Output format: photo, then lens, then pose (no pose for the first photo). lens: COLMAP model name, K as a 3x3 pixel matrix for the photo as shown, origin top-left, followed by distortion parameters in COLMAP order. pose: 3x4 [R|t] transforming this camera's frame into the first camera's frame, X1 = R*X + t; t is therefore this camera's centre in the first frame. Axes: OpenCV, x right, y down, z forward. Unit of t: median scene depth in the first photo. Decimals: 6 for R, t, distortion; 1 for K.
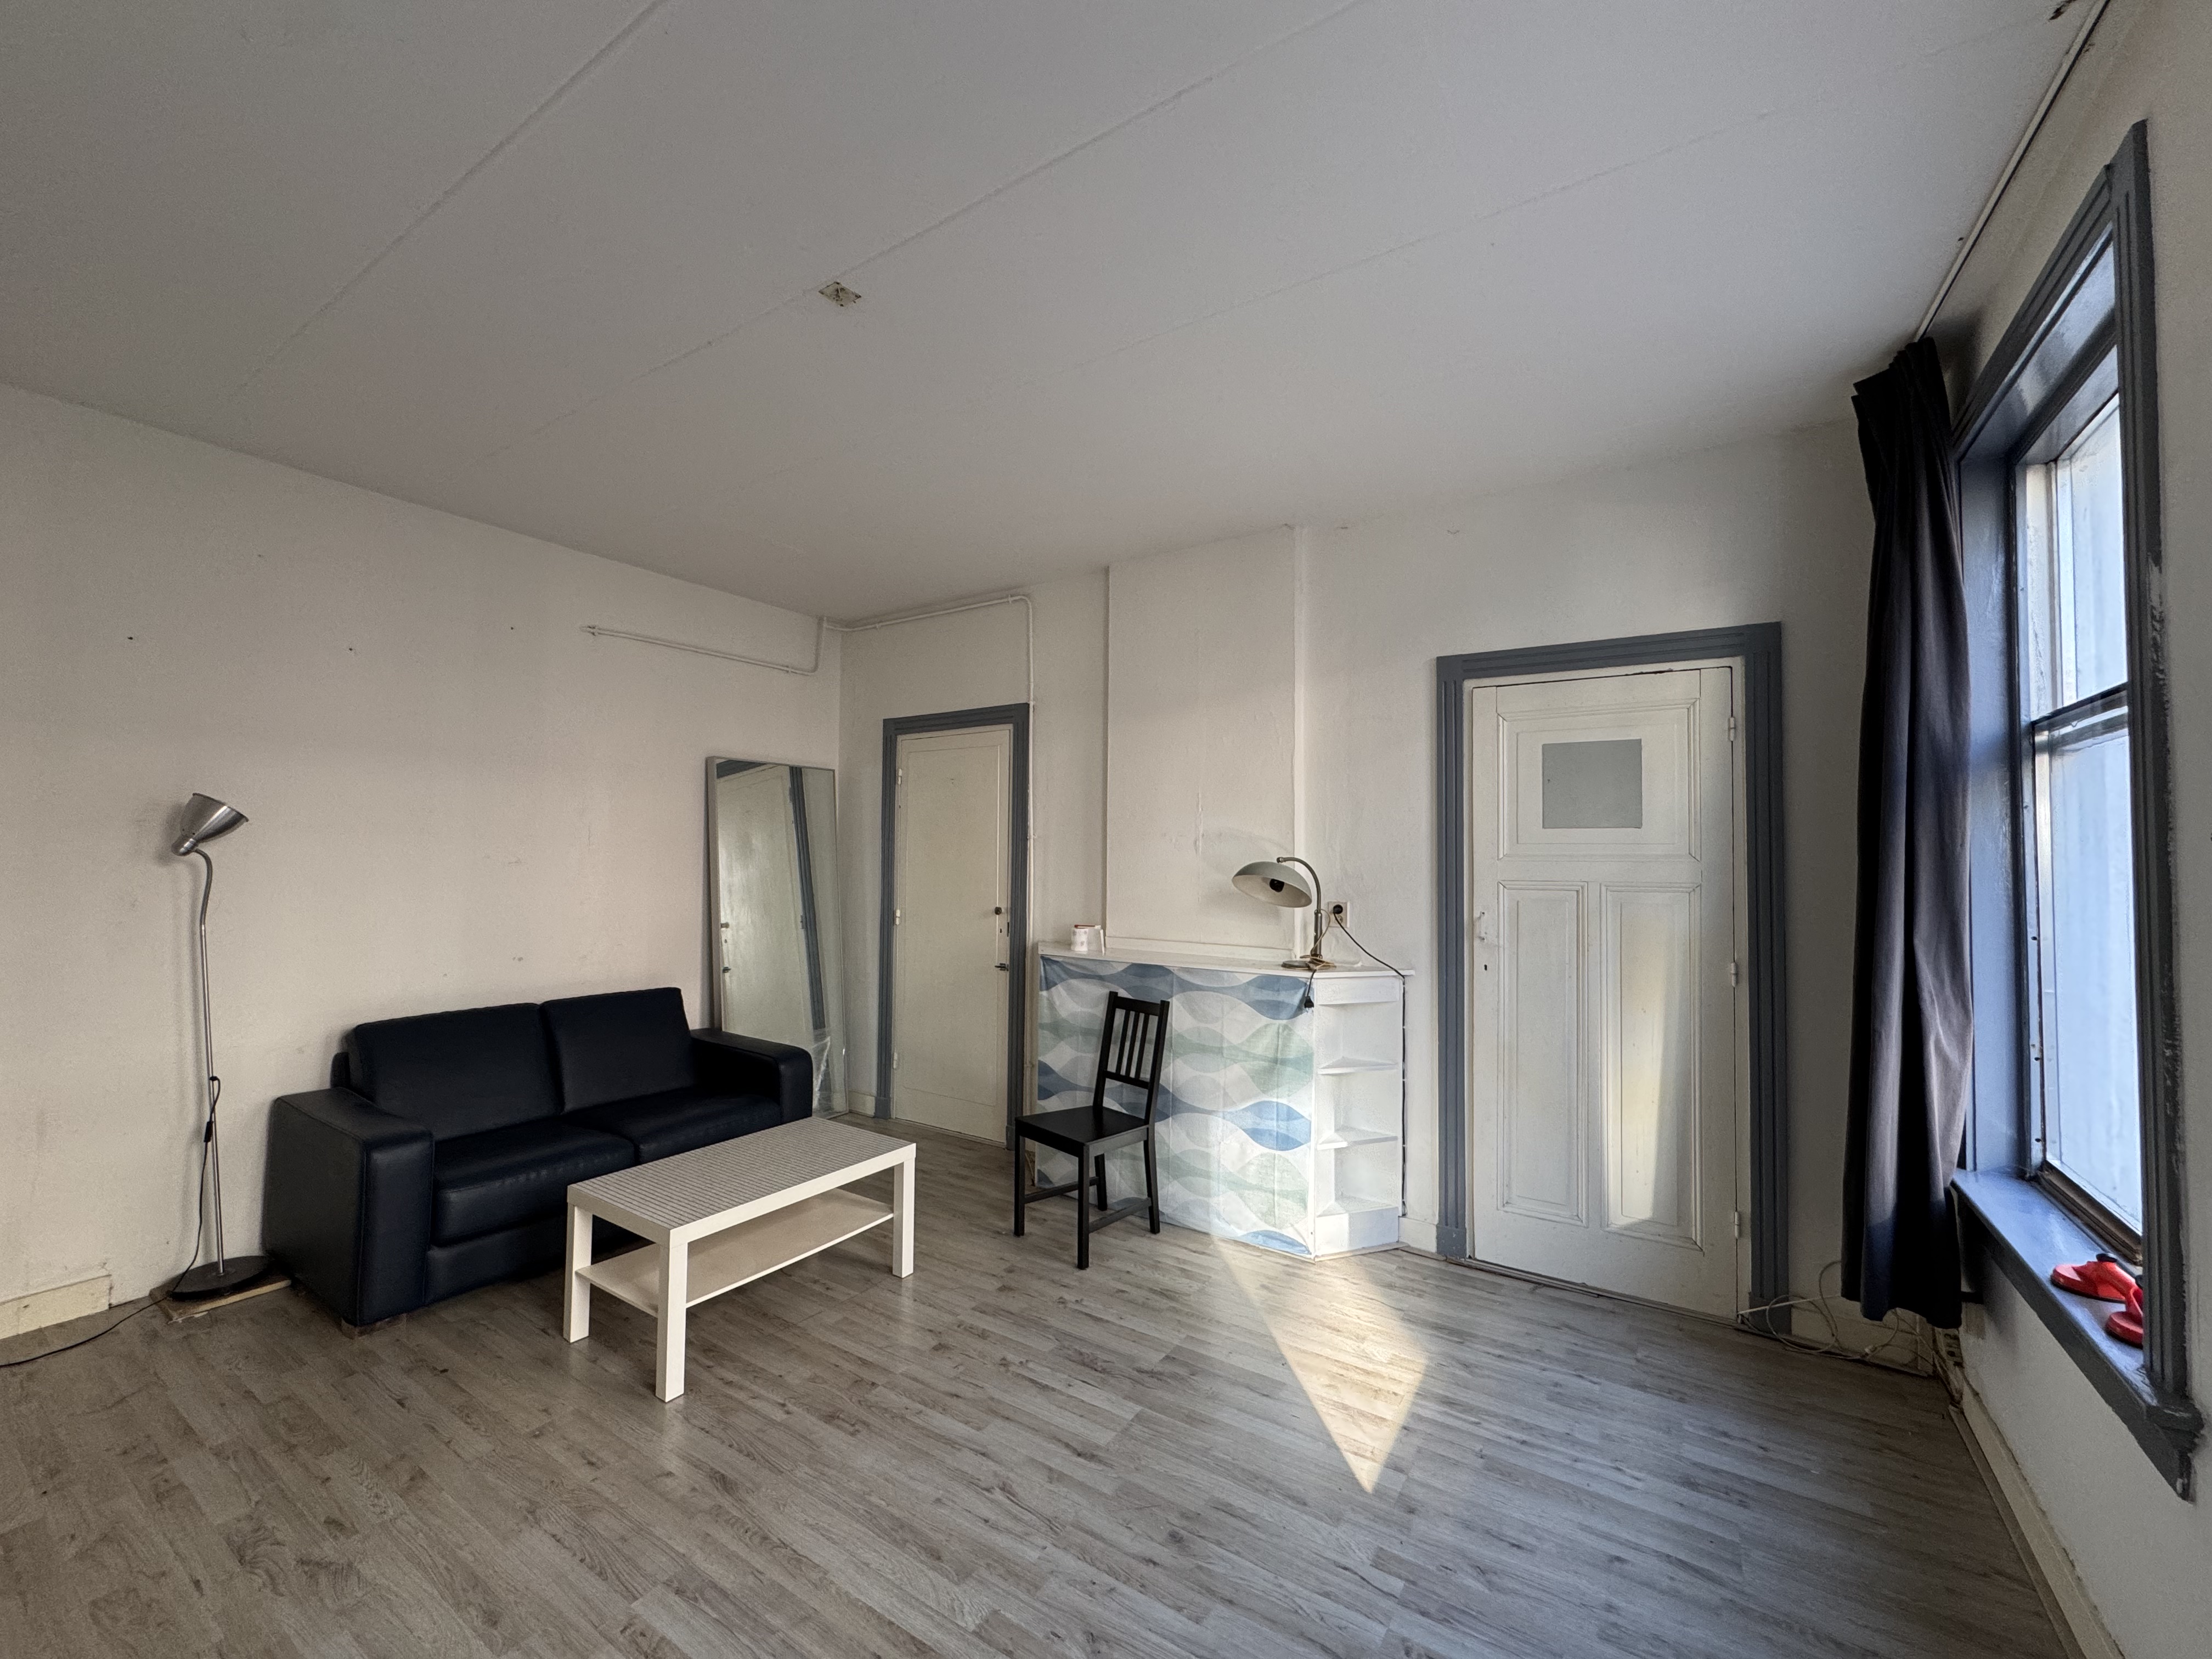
lens RADIAL K [[882.6, 0, 1103.5], [0, 882.6, 830.8], [0, 0, 1]] dist [-0.000896, -0.000057]
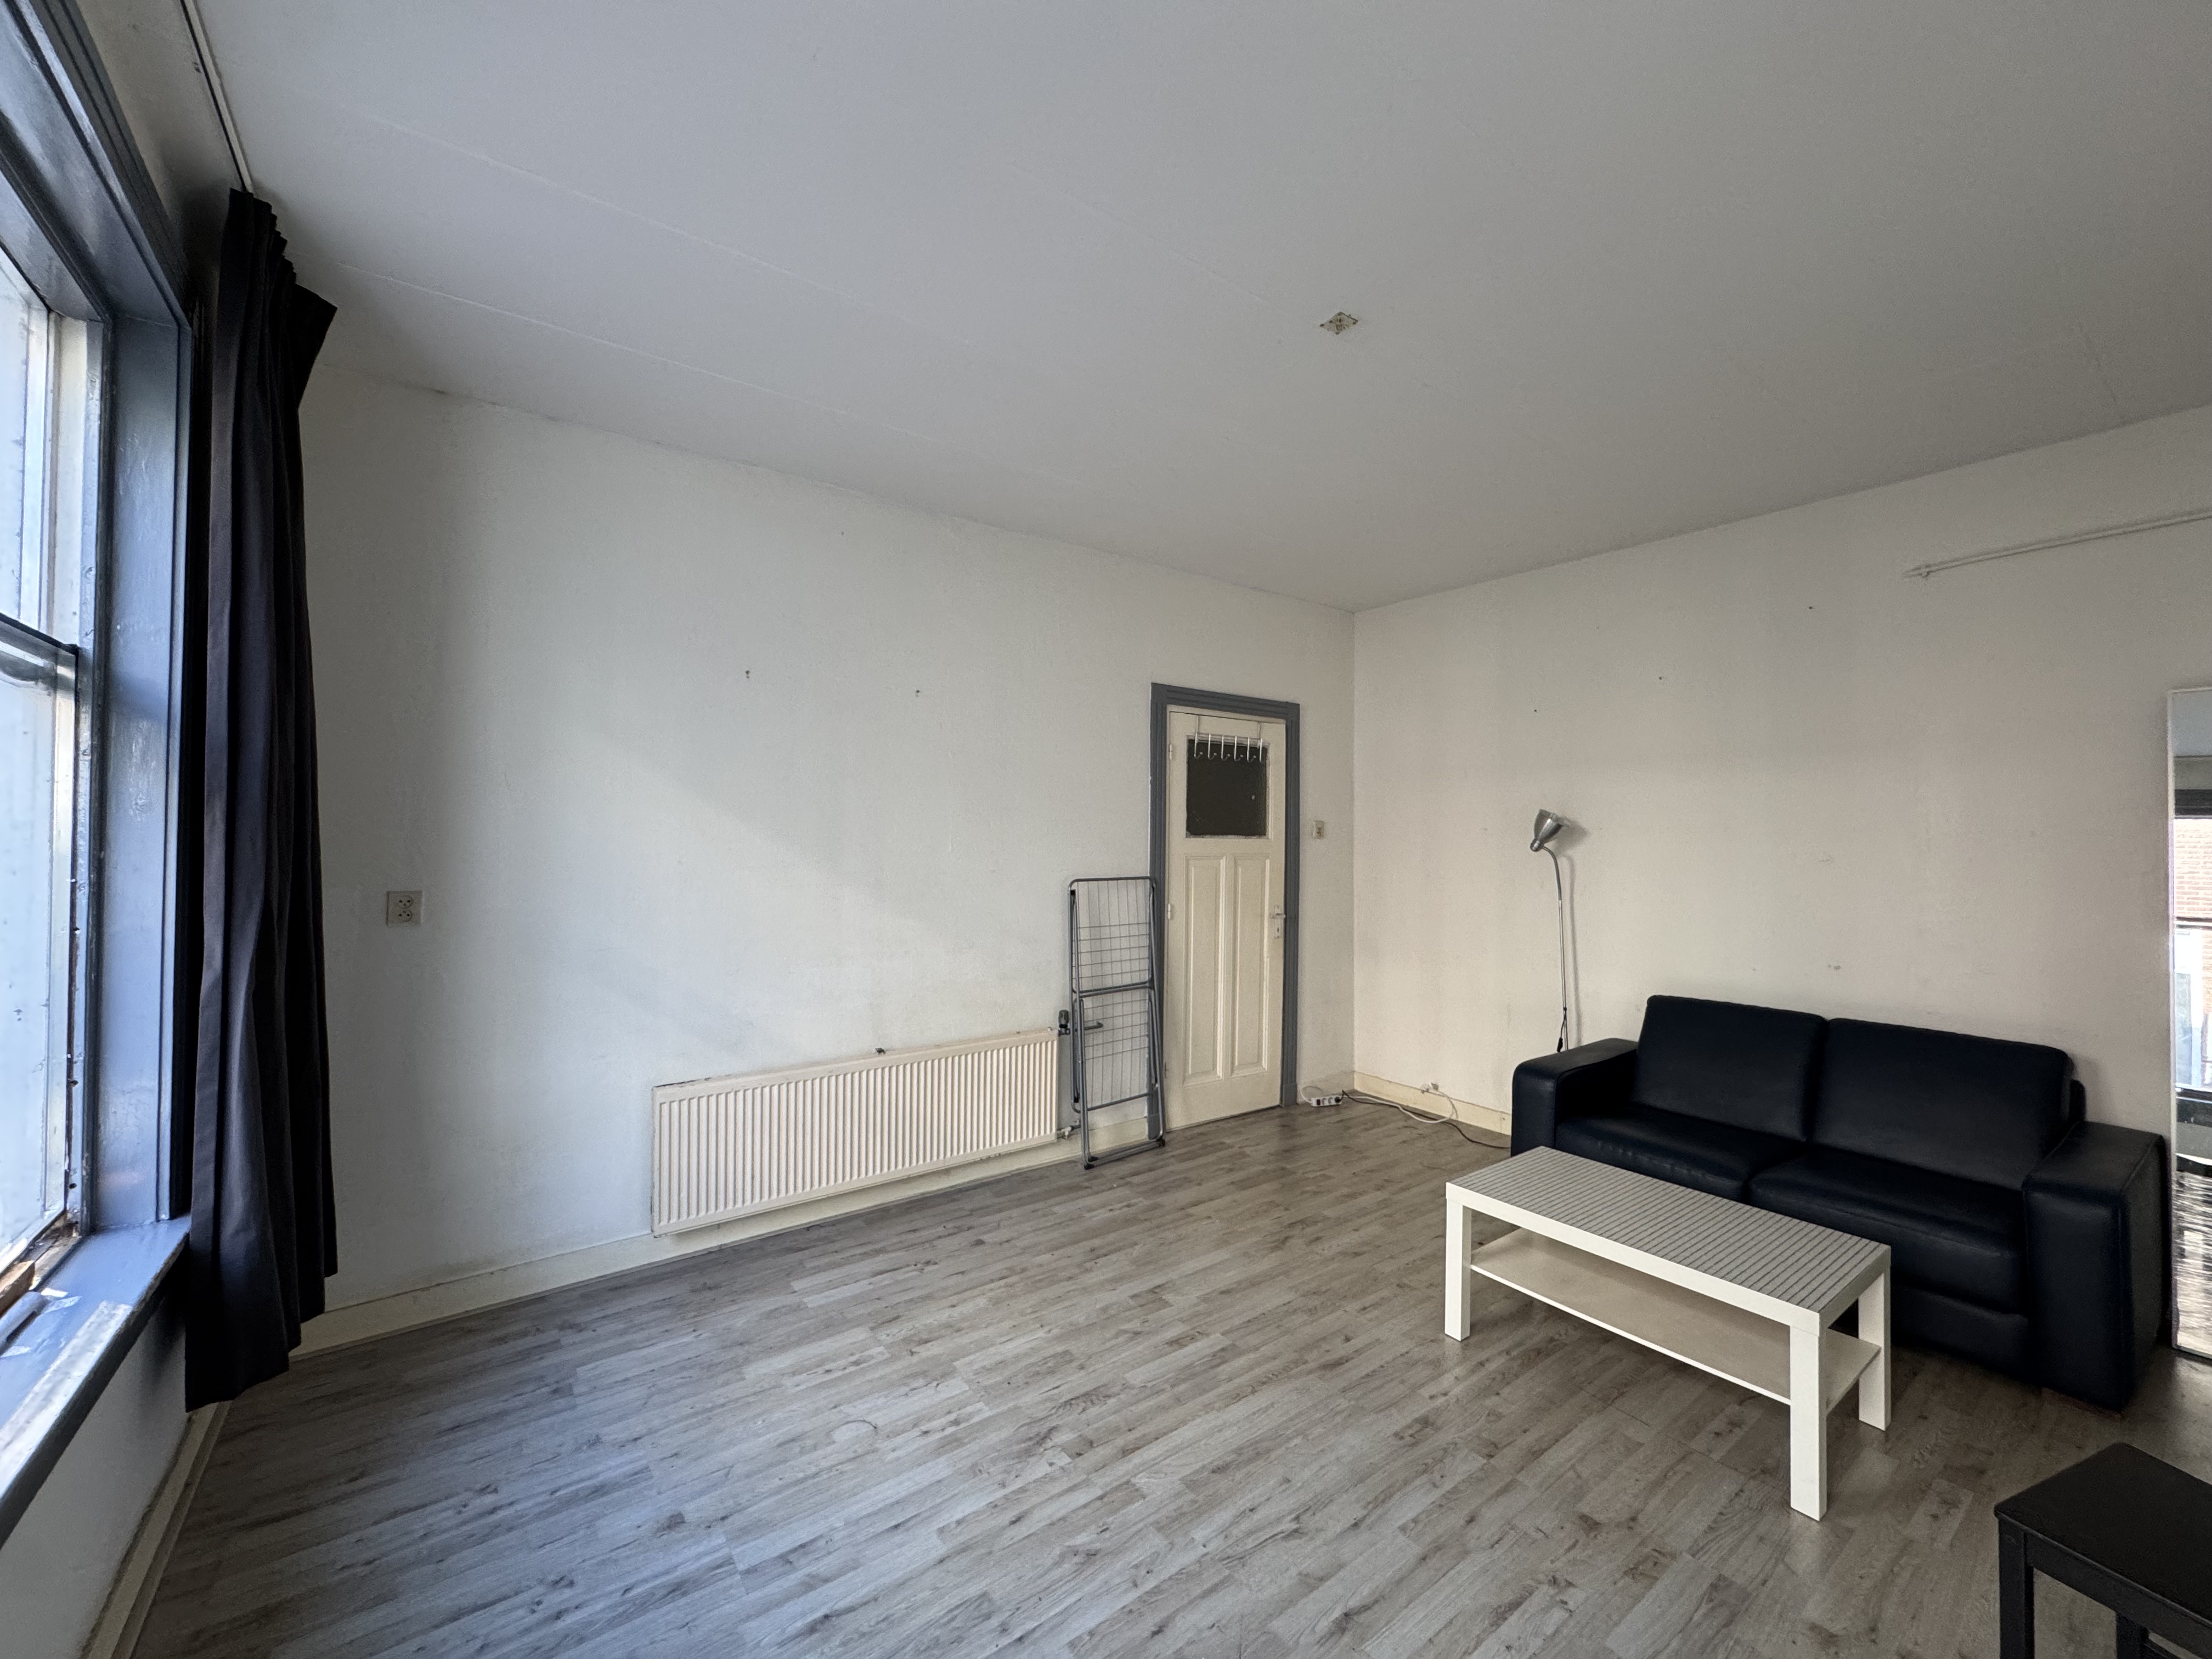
lens RADIAL K [[882.6, 0, 1103.5], [0, 882.6, 830.8], [0, 0, 1]] dist [-0.000896, -0.000057]
pose [[-0.351554, -0.025702, -0.935815, 0.596321], [0.018544, 0.999236, -0.034411, 0.030247], [0.935984, -0.029451, -0.350809, 0.822703]]
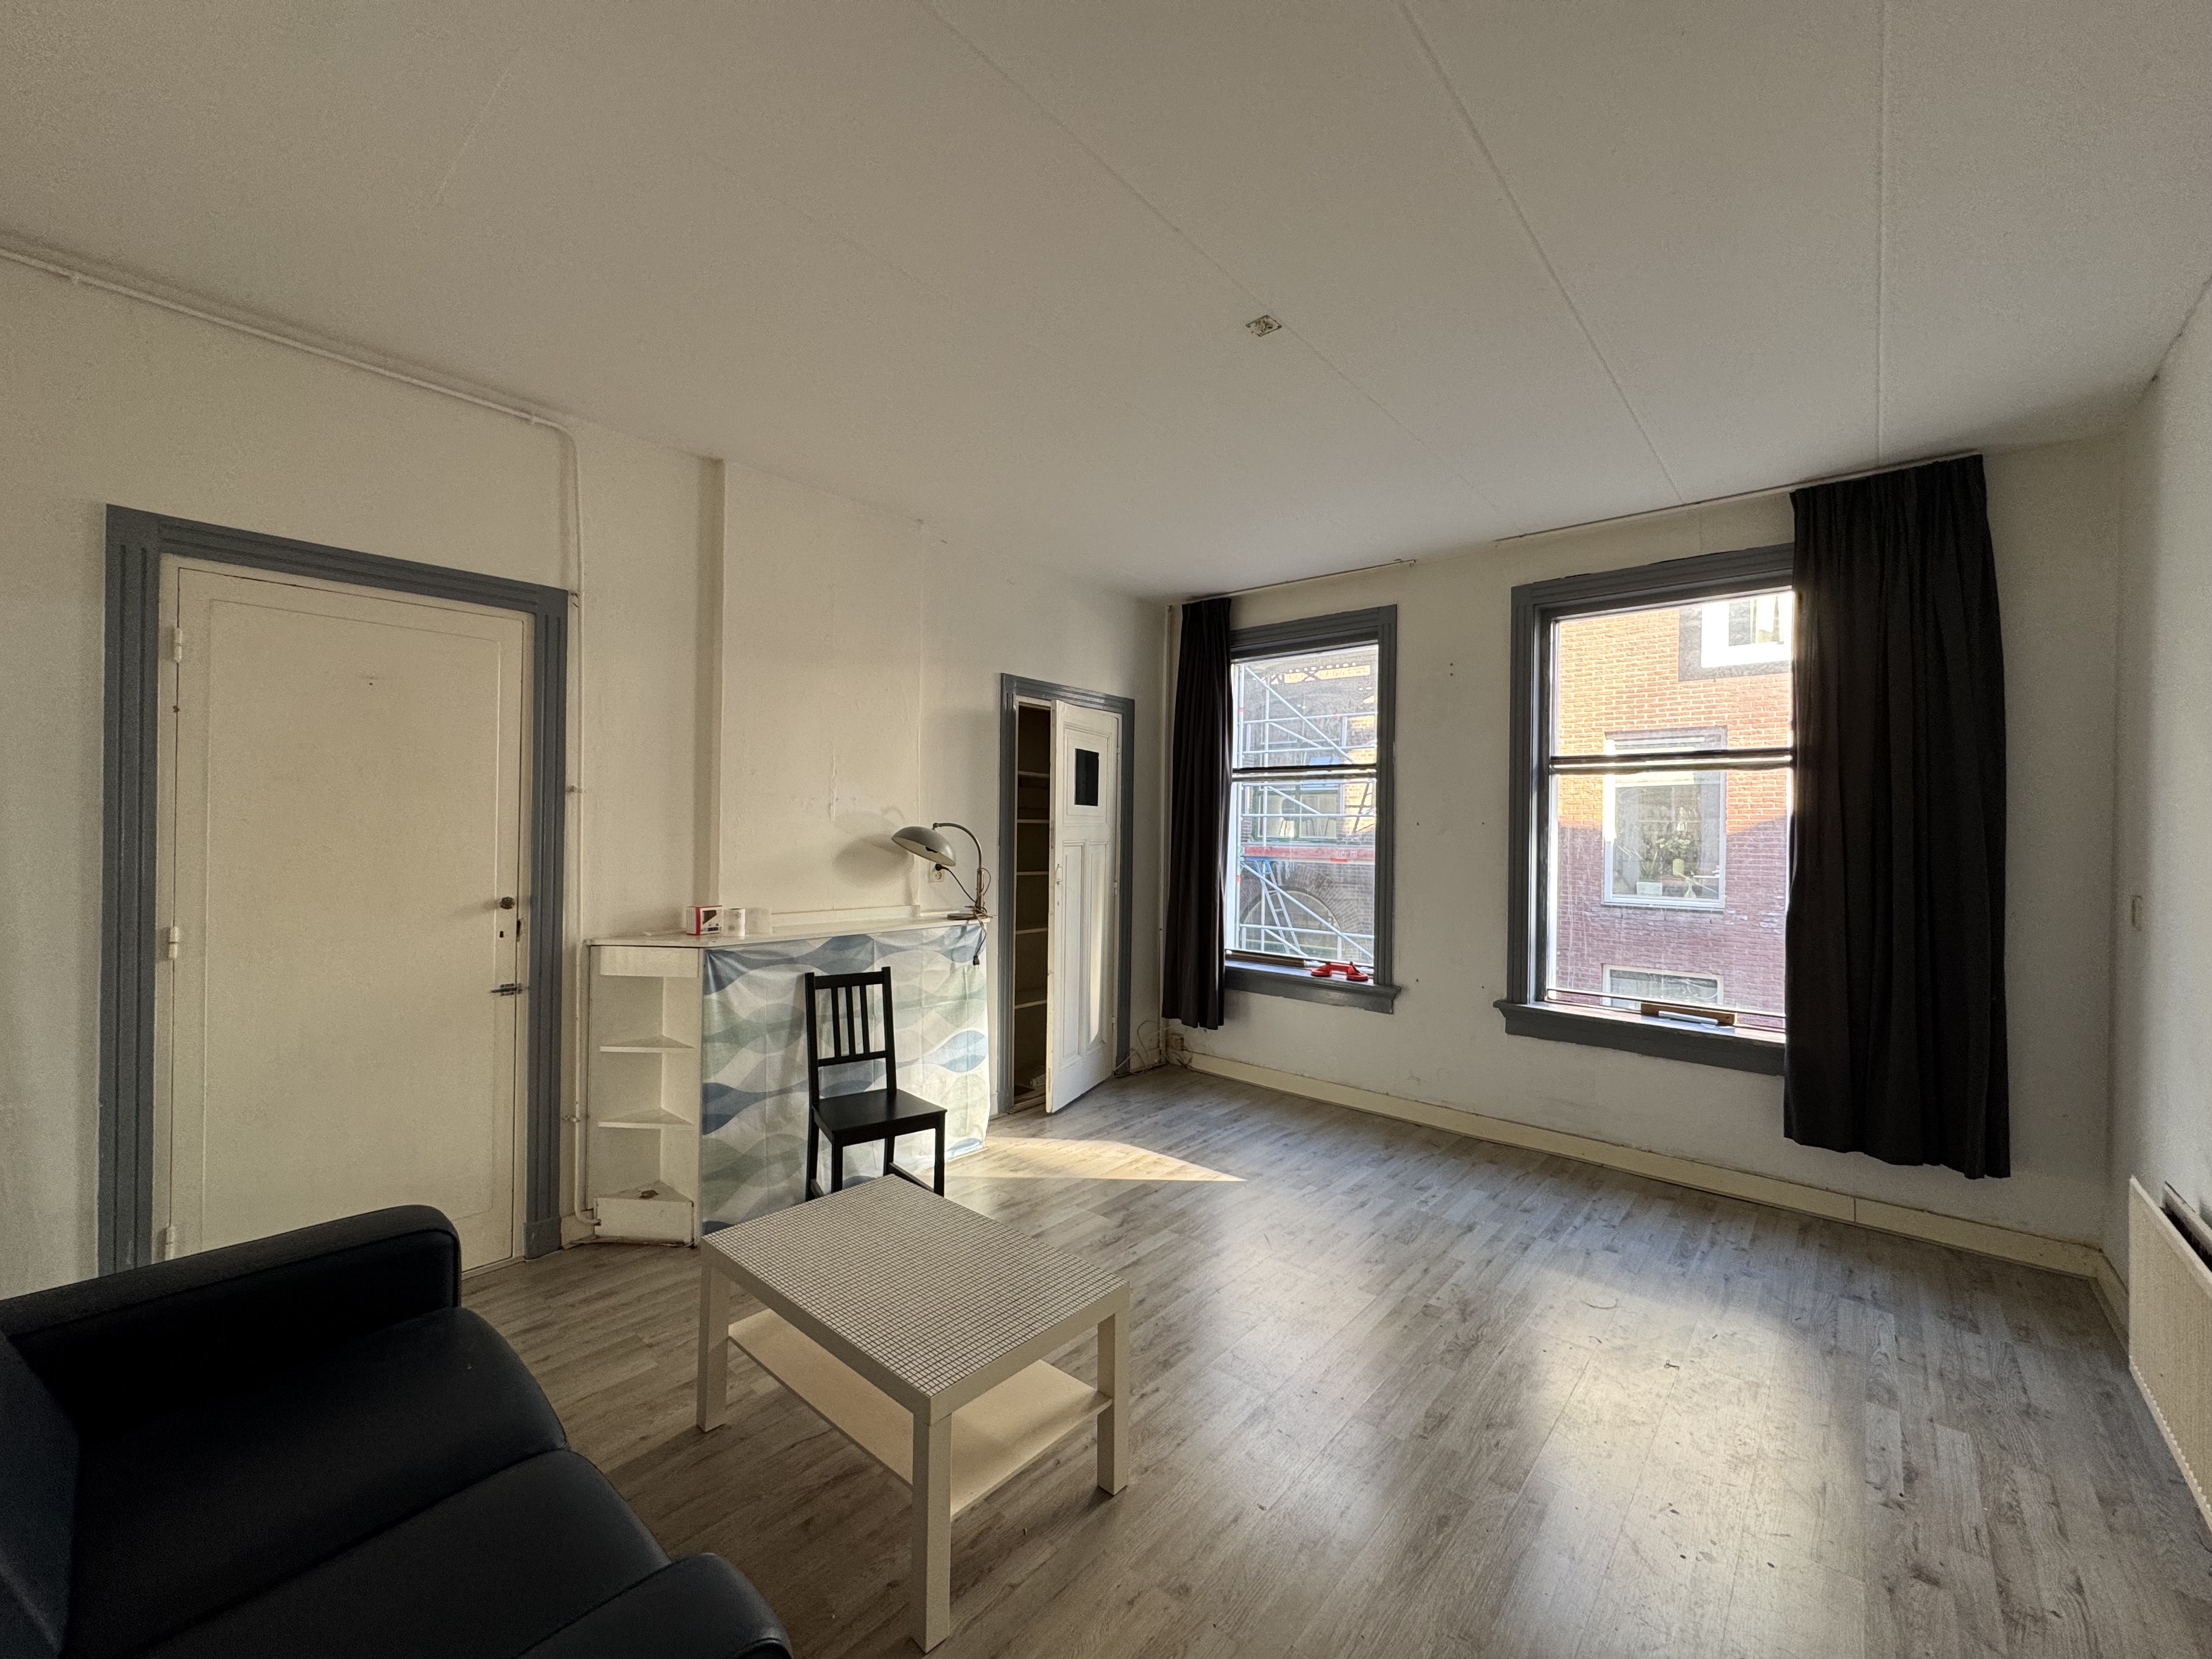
lens RADIAL K [[882.6, 0, 1103.5], [0, 882.6, 830.8], [0, 0, 1]] dist [-0.000896, -0.000057]
pose [[0.139588, -0.011463, 0.990143, -1.081019], [-0.045121, 0.998821, 0.017924, 0.012213], [-0.989181, -0.047178, 0.138906, 0.765728]]
